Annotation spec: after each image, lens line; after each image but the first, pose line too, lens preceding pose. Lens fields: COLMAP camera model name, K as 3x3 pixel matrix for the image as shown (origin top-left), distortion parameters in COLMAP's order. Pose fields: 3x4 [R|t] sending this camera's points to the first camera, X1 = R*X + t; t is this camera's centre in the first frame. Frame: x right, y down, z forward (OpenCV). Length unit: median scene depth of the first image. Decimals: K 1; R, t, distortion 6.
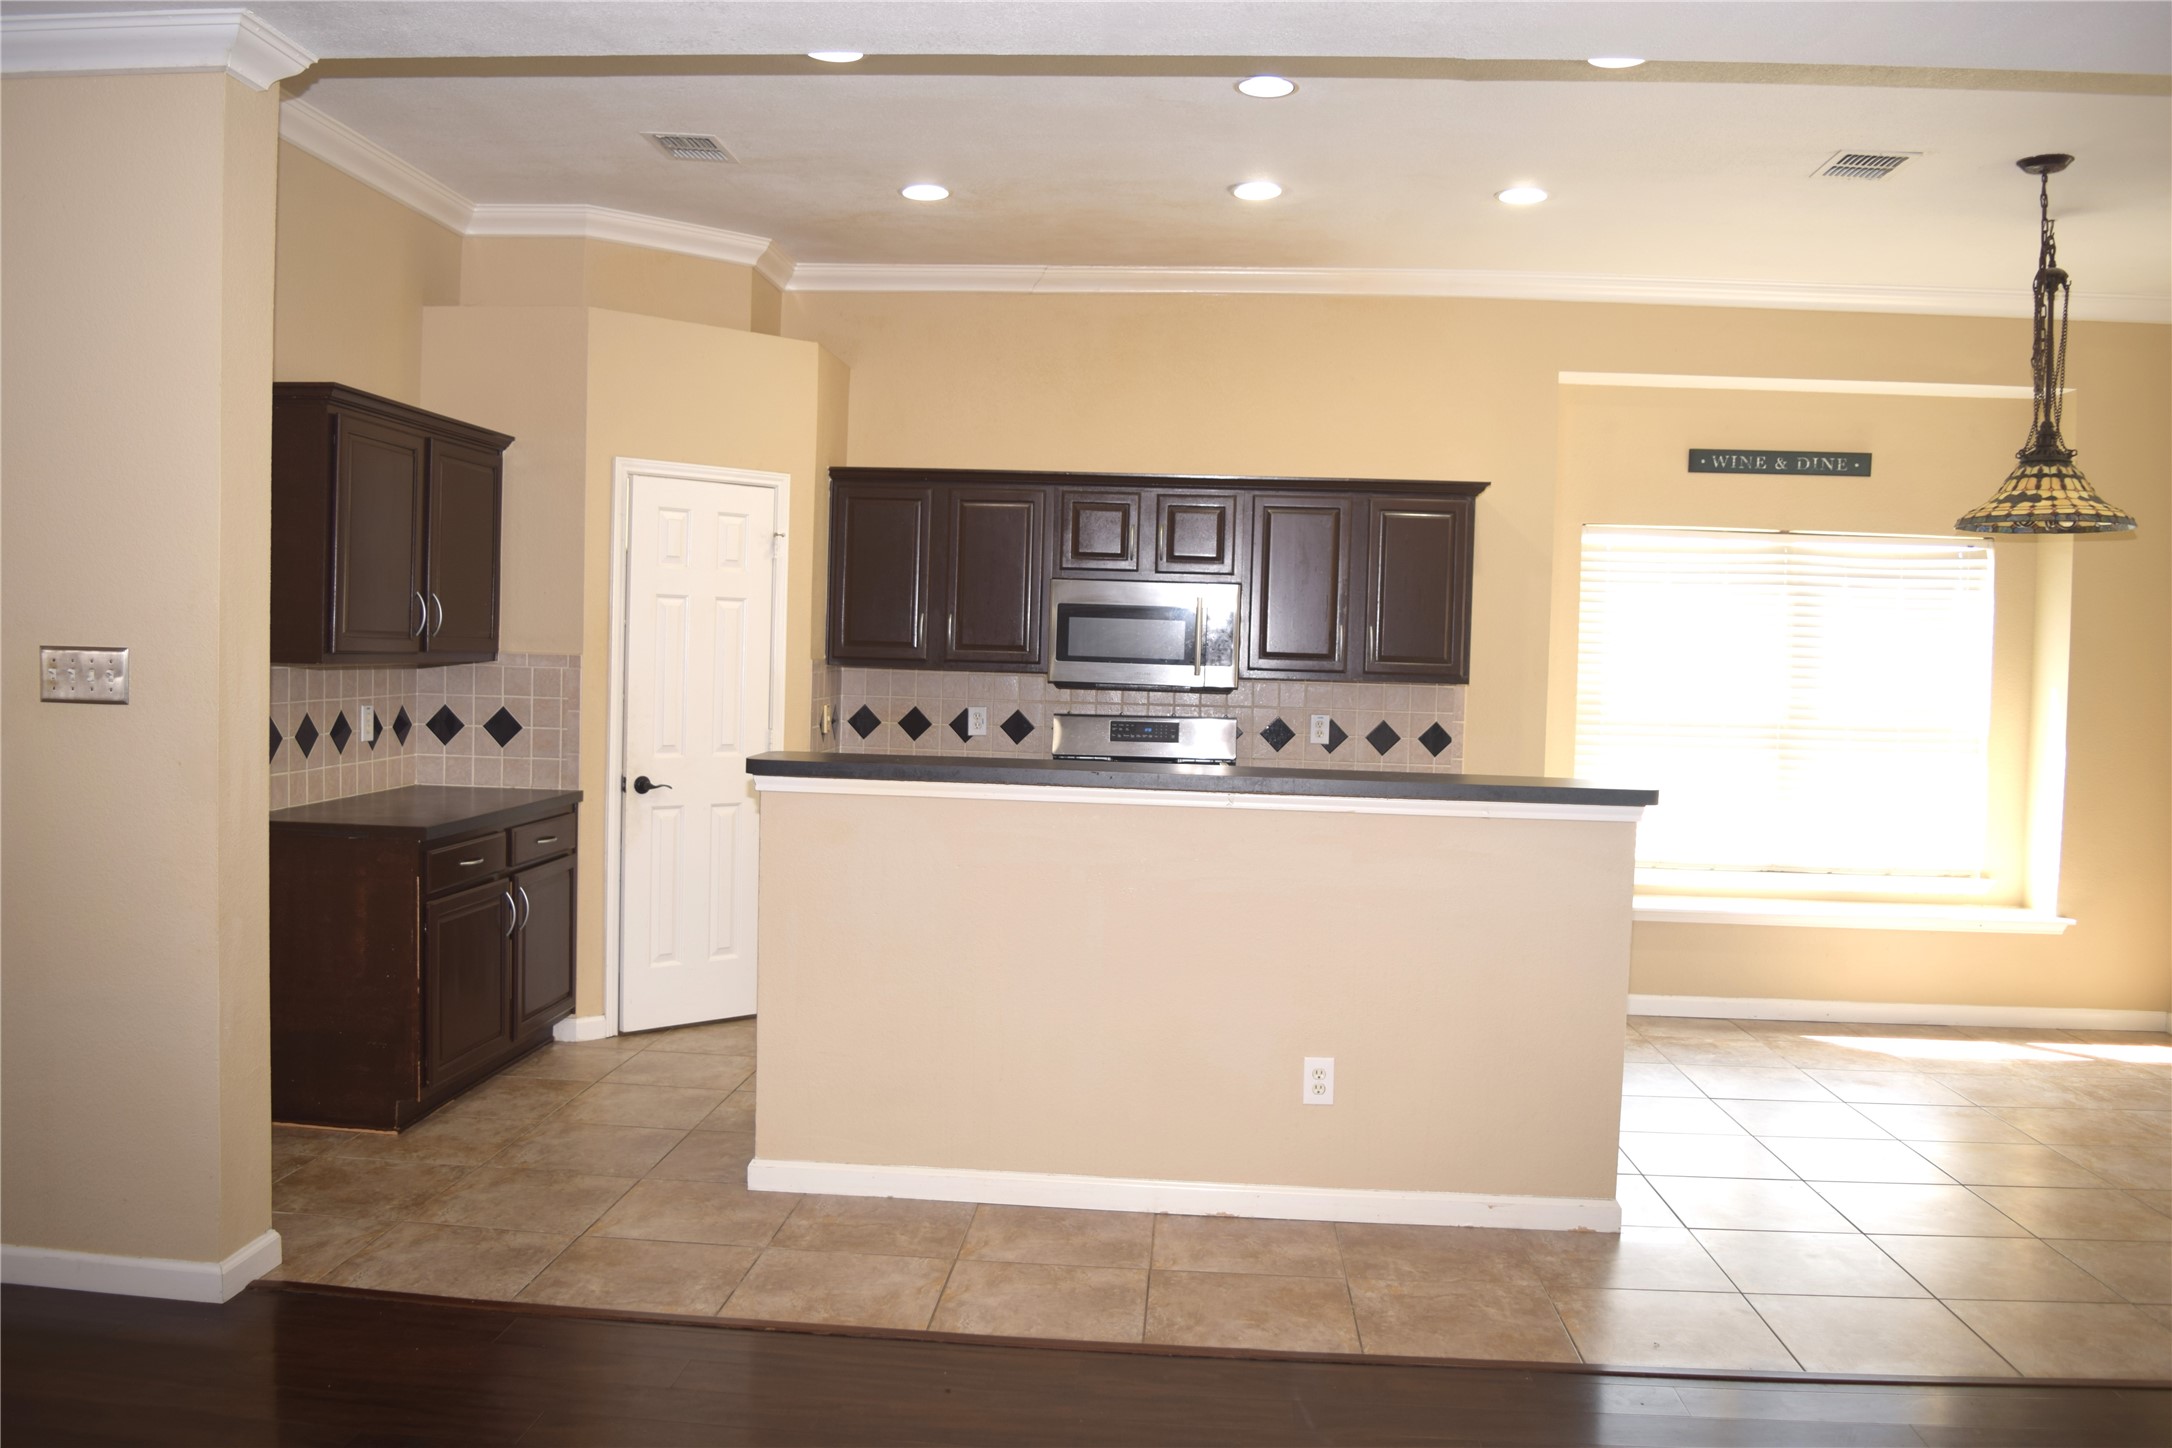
lens RADIAL K [[1704.8, 0, 1086.0], [0, 1704.8, 724.0], [0, 0, 1]] dist [-0.081715, 0.006428]
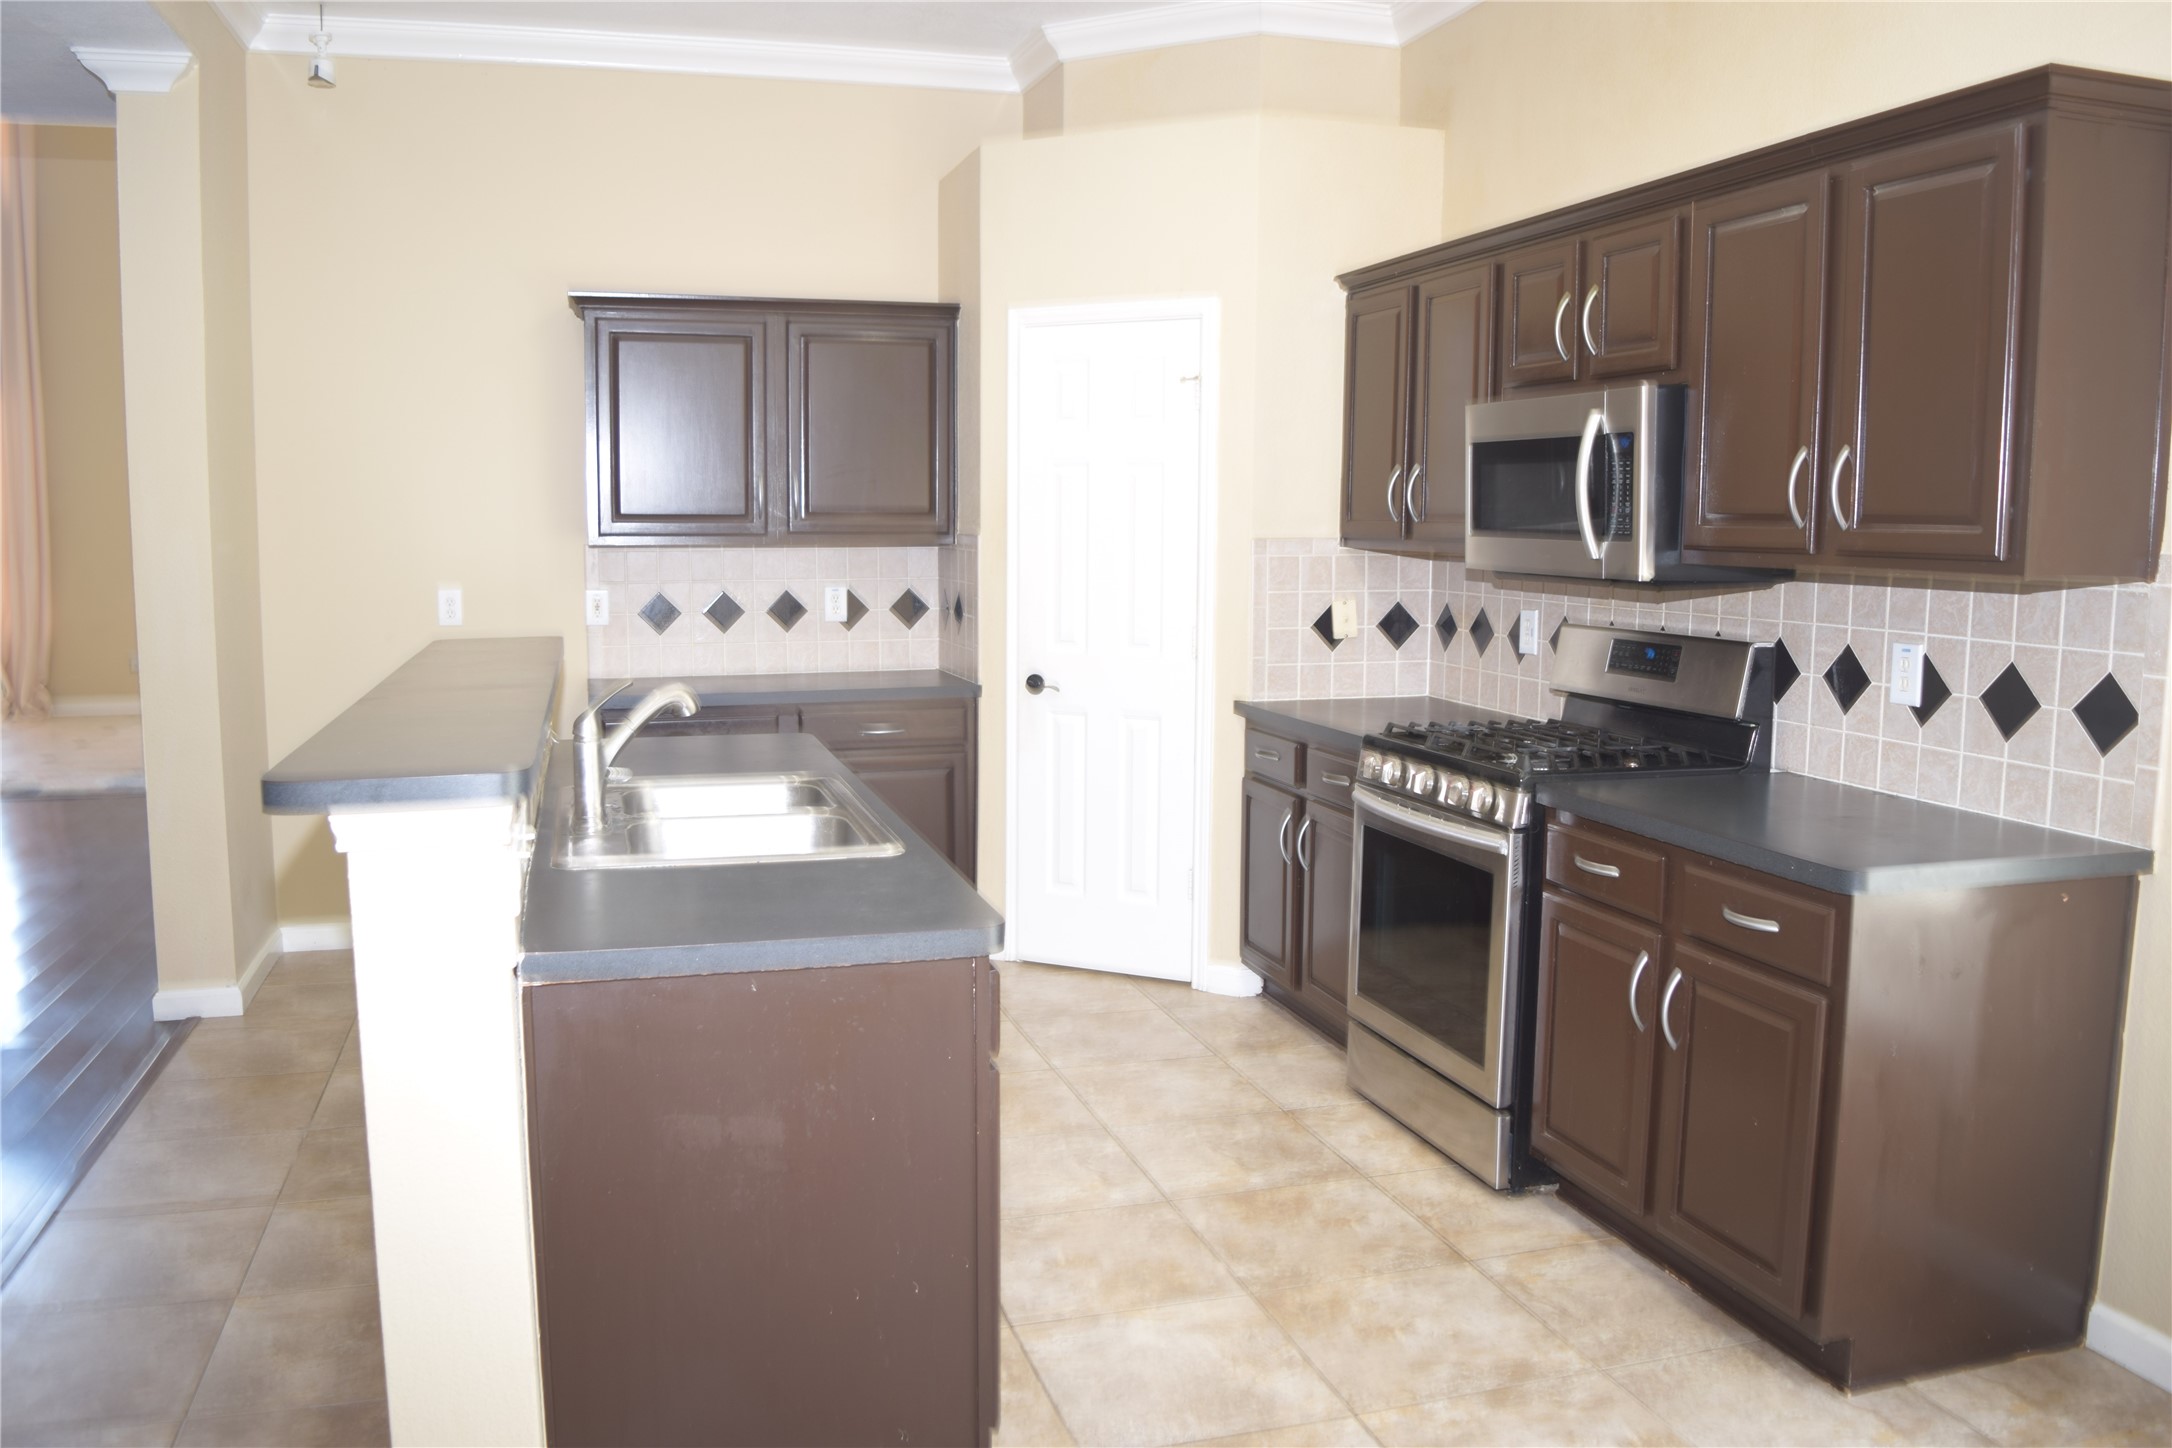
lens RADIAL K [[1704.8, 0, 1086.0], [0, 1704.8, 724.0], [0, 0, 1]] dist [-0.081715, 0.006428]
pose [[0.351526, 0.085445, -0.932271, 0.633271], [-0.032708, 0.996339, 0.078984, -0.016301], [0.935607, 0.002728, 0.353034, 0.784759]]
